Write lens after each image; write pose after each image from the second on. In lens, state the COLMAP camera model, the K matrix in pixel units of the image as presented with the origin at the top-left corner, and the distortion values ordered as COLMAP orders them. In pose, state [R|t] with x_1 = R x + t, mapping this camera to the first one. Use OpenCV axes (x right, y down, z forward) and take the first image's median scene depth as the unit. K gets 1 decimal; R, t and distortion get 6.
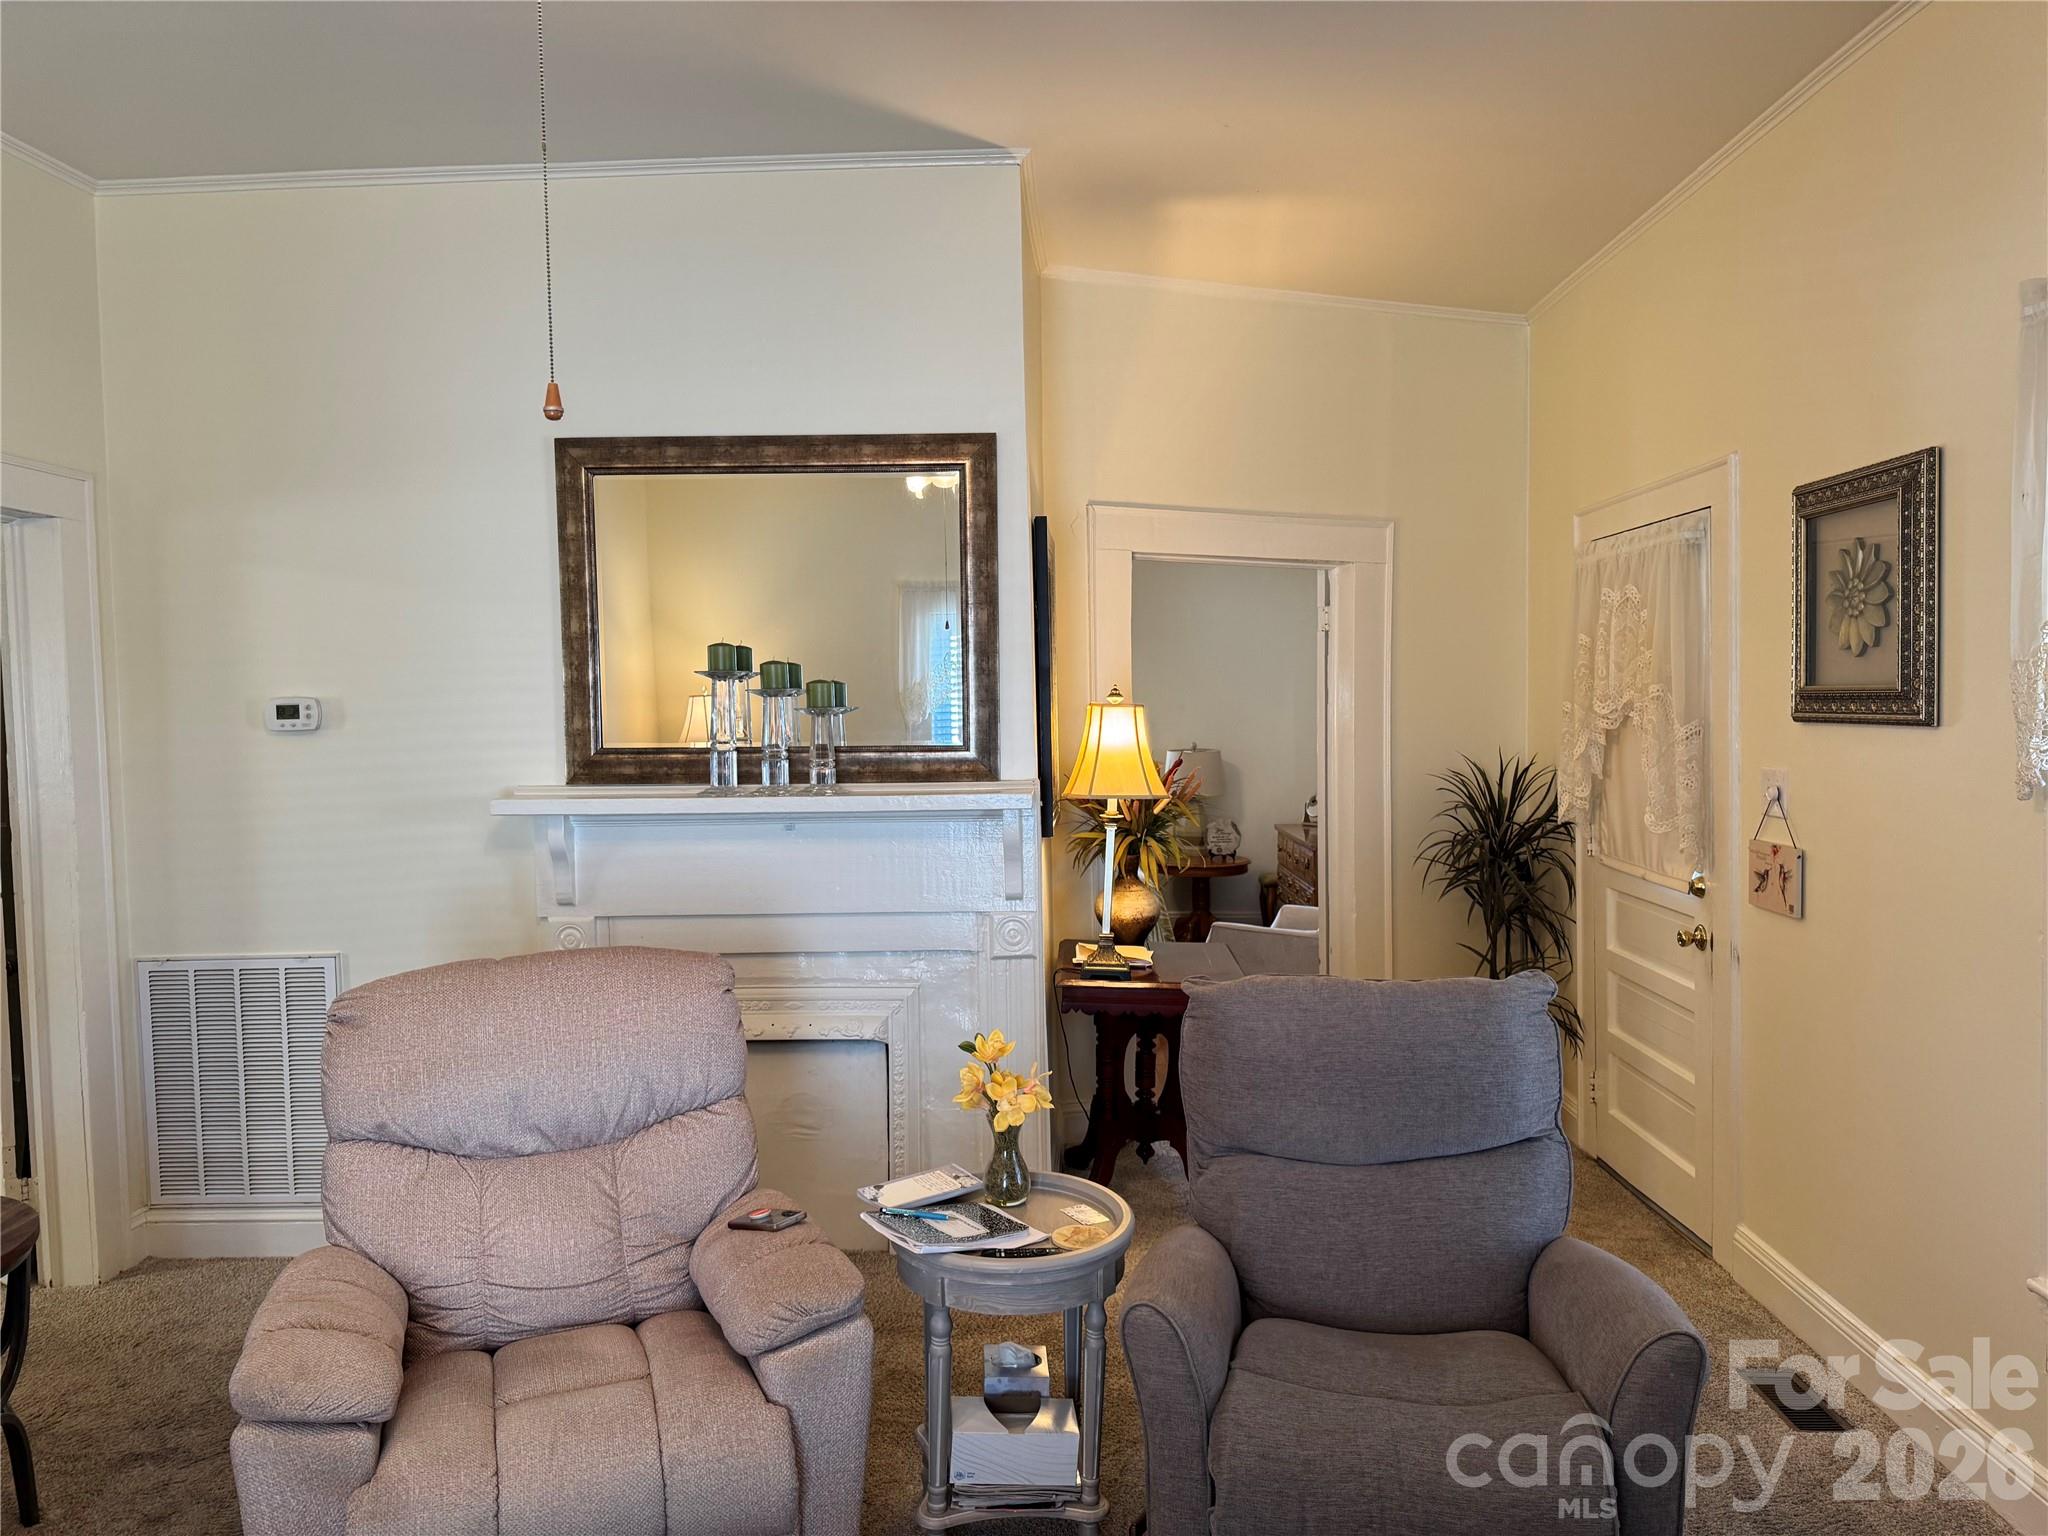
lens RADIAL K [[1438.0, 0, 1041.6], [0, 1438.0, 757.7], [0, 0, 1]] dist [0.080538, -0.096756]
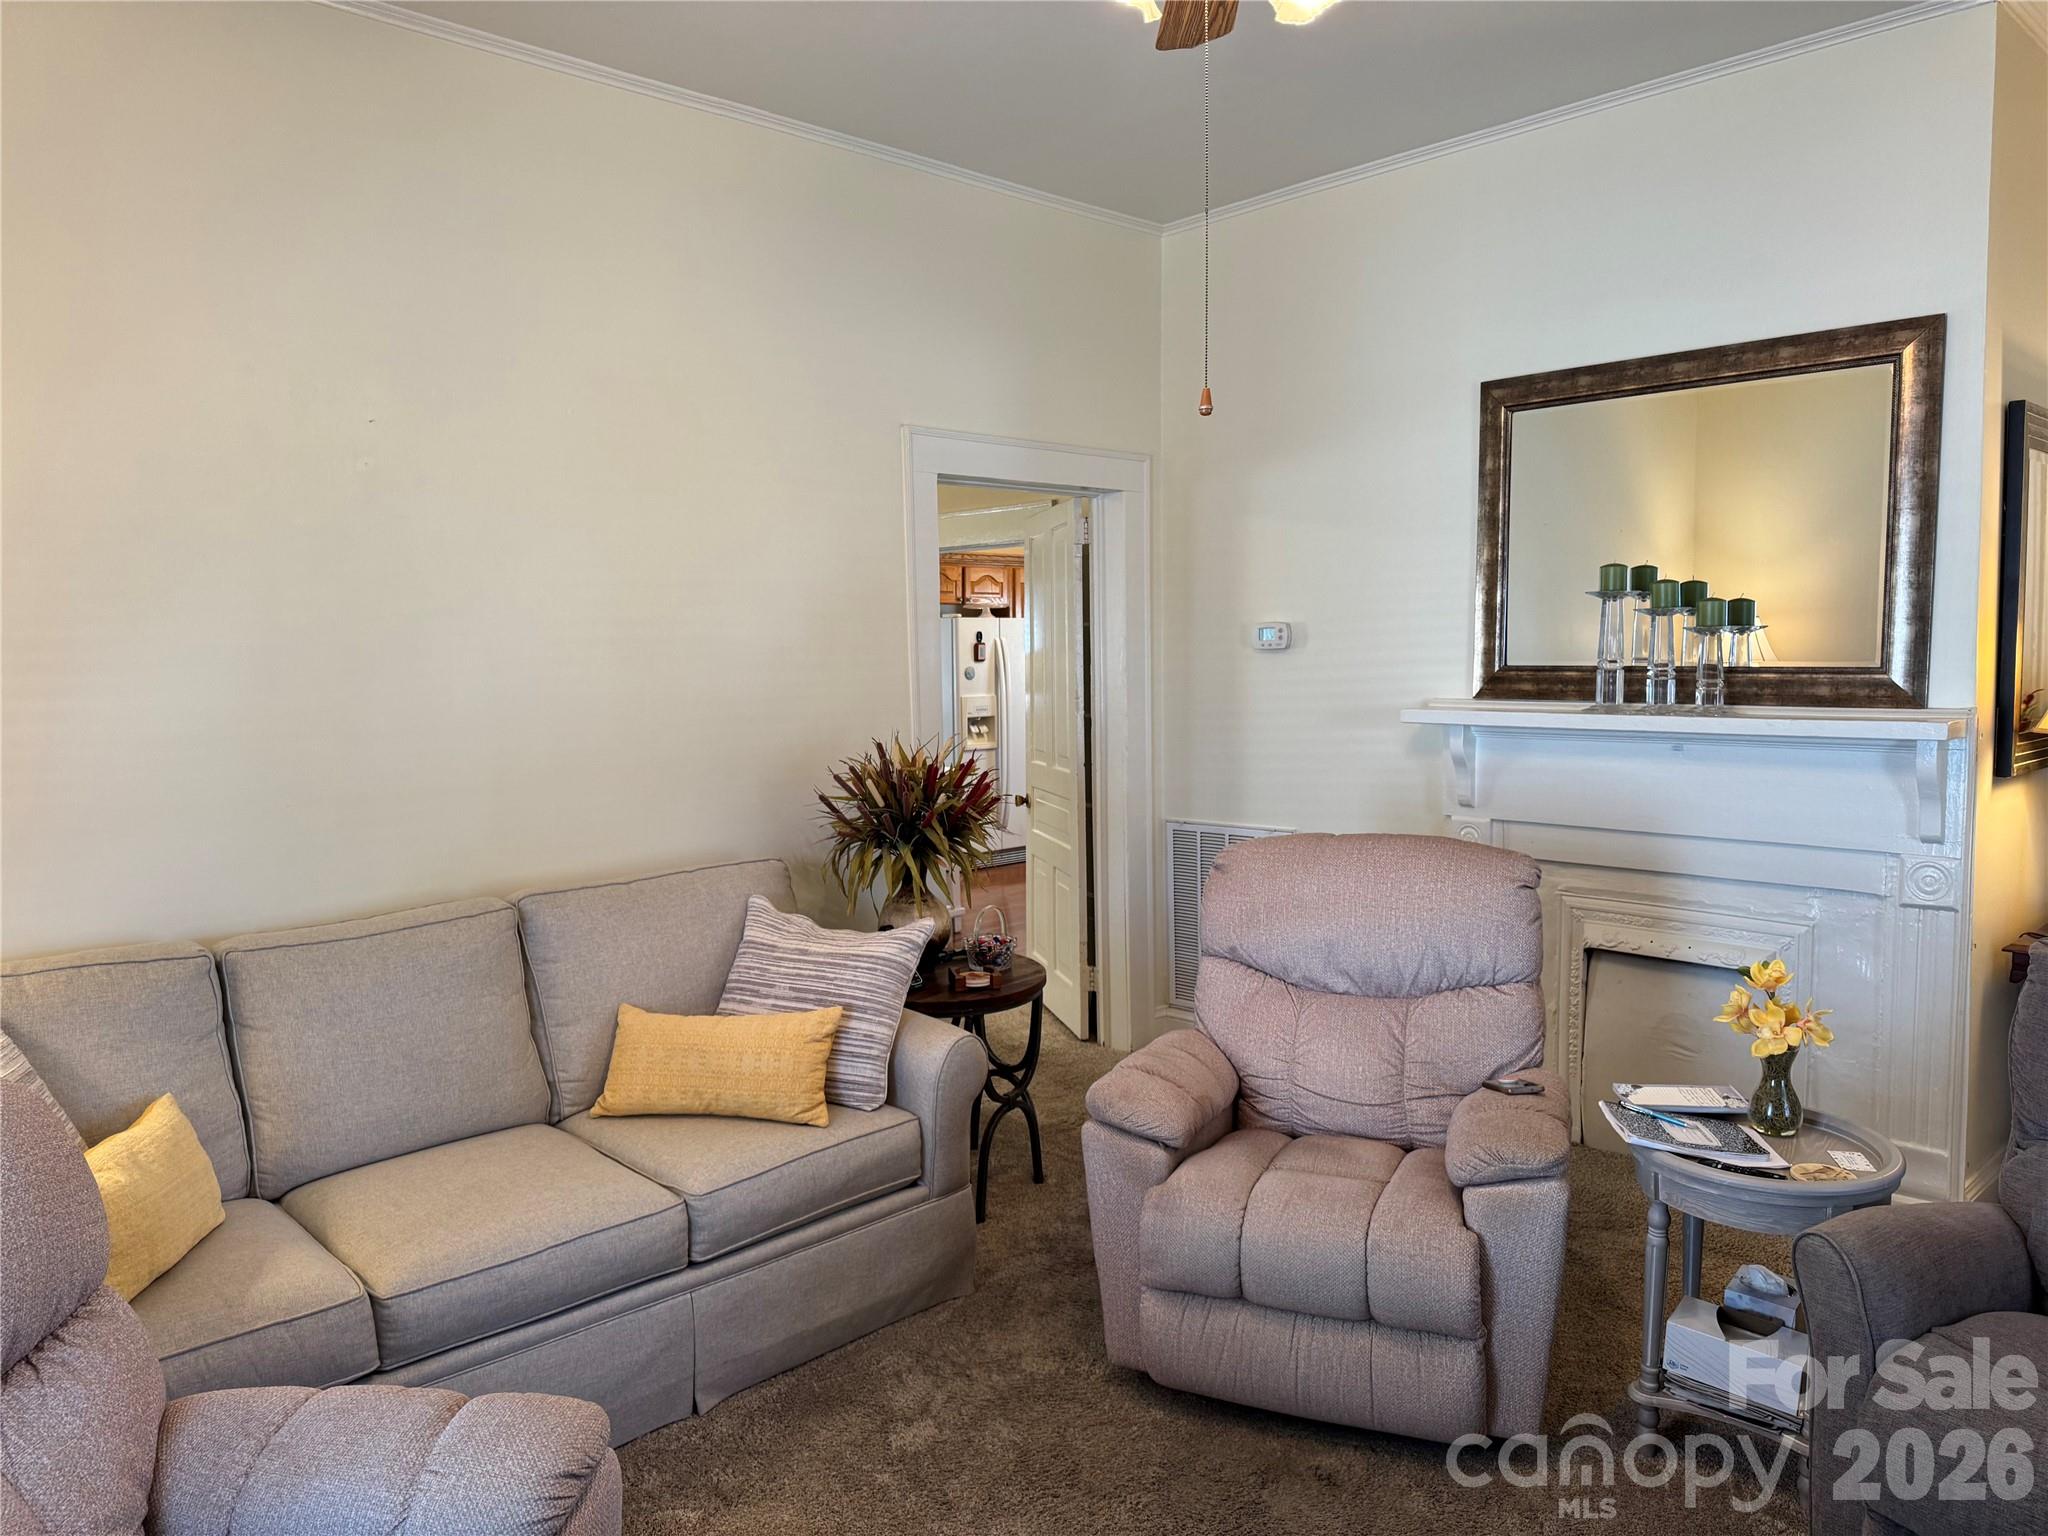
lens RADIAL K [[1438.0, 0, 1019.7], [0, 1438.0, 749.3], [0, 0, 1]] dist [0.080538, -0.096756]
pose [[0.723429, 0.055112, -0.688196, 0.265321], [-0.023369, 0.998192, 0.055372, 0.006093], [0.690003, -0.023976, 0.723409, -0.058303]]
